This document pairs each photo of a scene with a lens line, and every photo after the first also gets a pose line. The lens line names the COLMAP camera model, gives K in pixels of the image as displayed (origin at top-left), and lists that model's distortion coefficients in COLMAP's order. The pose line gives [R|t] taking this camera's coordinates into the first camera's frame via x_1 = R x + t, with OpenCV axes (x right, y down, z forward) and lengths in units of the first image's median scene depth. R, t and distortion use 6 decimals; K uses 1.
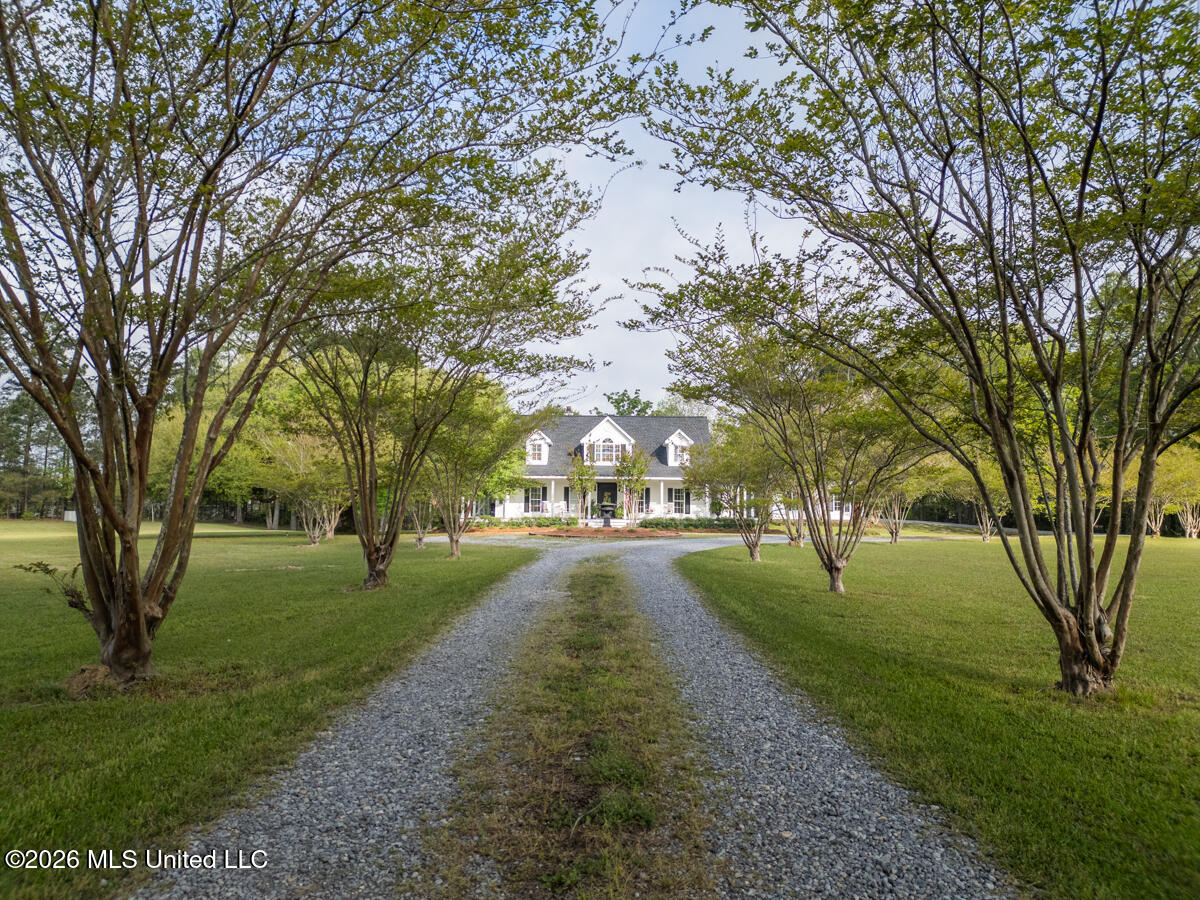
lens RADIAL K [[830.5, 0, 595.1], [0, 830.5, 448.9], [0, 0, 1]] dist [0.033057, -0.011264]
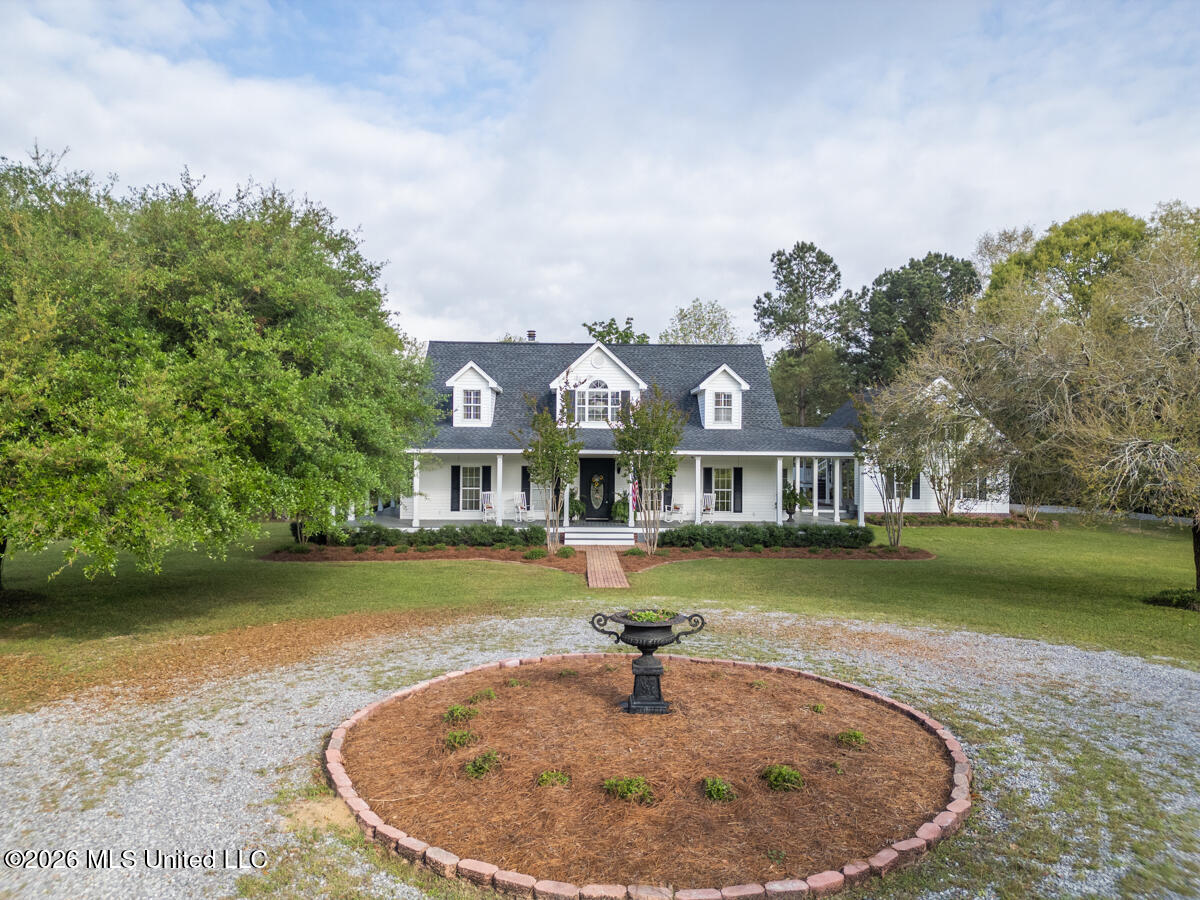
lens RADIAL K [[830.5, 0, 590.3], [0, 830.5, 456.8], [0, 0, 1]] dist [0.033057, -0.011264]
pose [[0.999603, -0.002668, 0.028061, -0.006228], [0.000797, 0.997789, 0.066450, 0.001749], [-0.028176, -0.066401, 0.997395, 0.433926]]
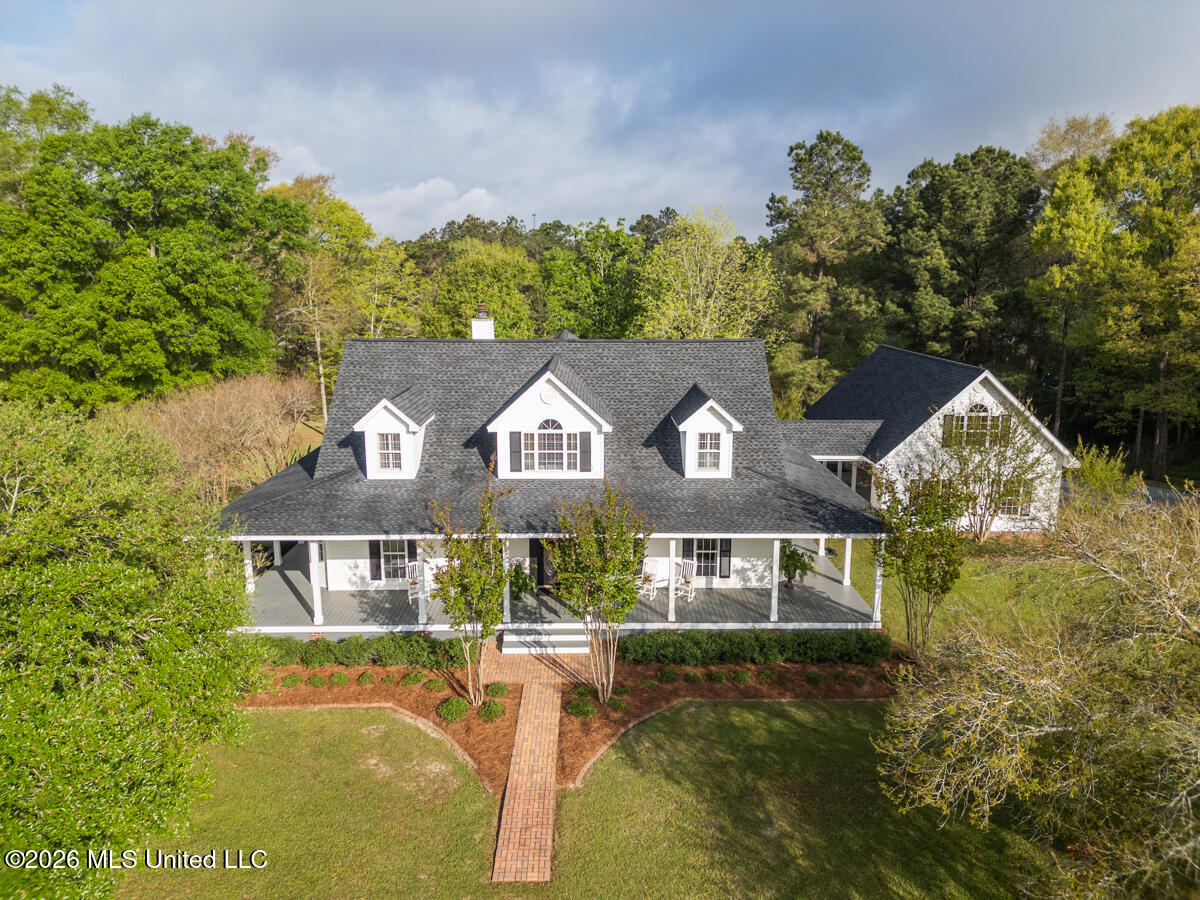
lens RADIAL K [[830.5, 0, 599.8], [0, 830.5, 442.5], [0, 0, 1]] dist [0.033057, -0.011264]
pose [[0.999728, -0.012729, 0.019564, 0.033277], [0.007165, 0.965103, 0.261773, -0.117259], [-0.022214, -0.261561, 0.964931, 0.571586]]
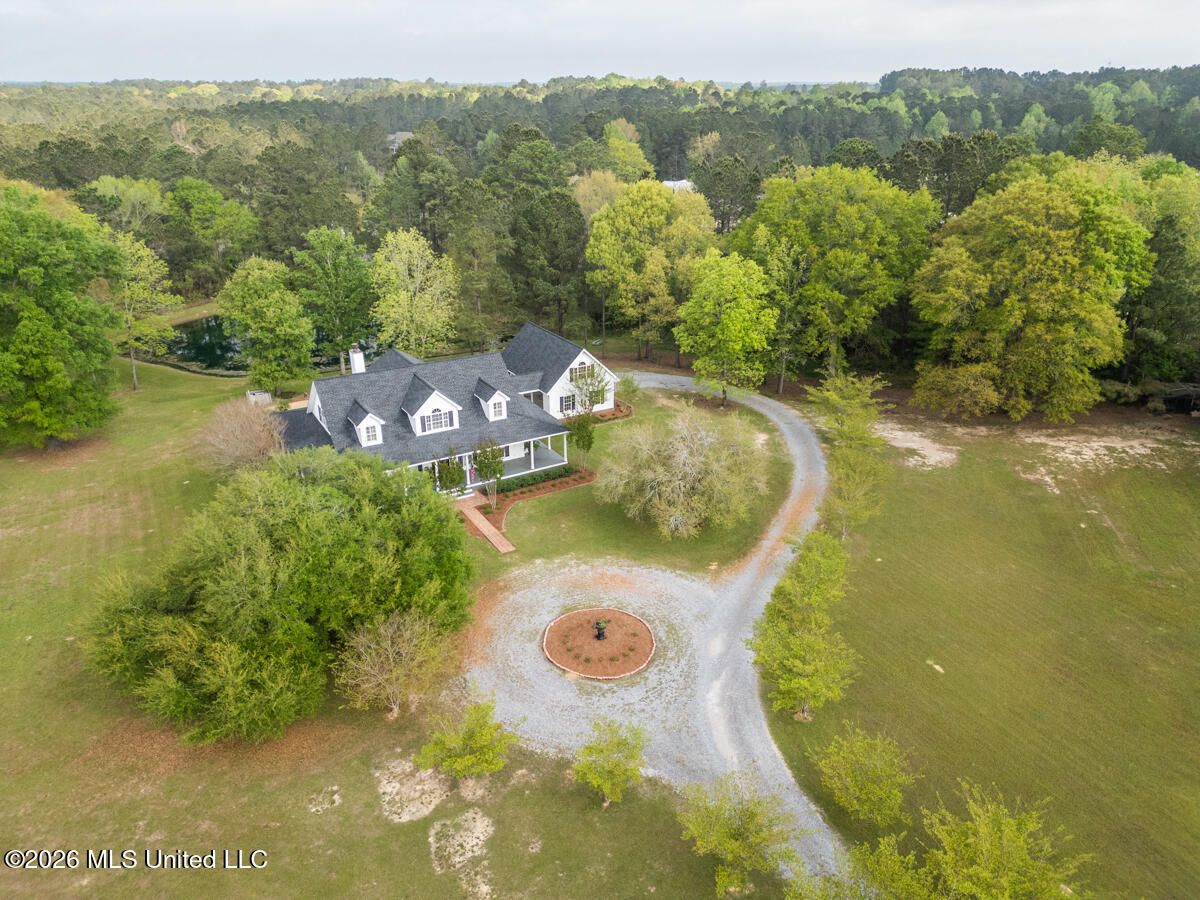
lens RADIAL K [[830.5, 0, 604.2], [0, 830.5, 447.8], [0, 0, 1]] dist [0.033057, -0.011264]
pose [[0.850663, -0.214442, 0.479987, -0.333030], [-0.028846, 0.892609, 0.449909, -0.464767], [-0.524920, -0.396566, 0.753123, 0.047855]]
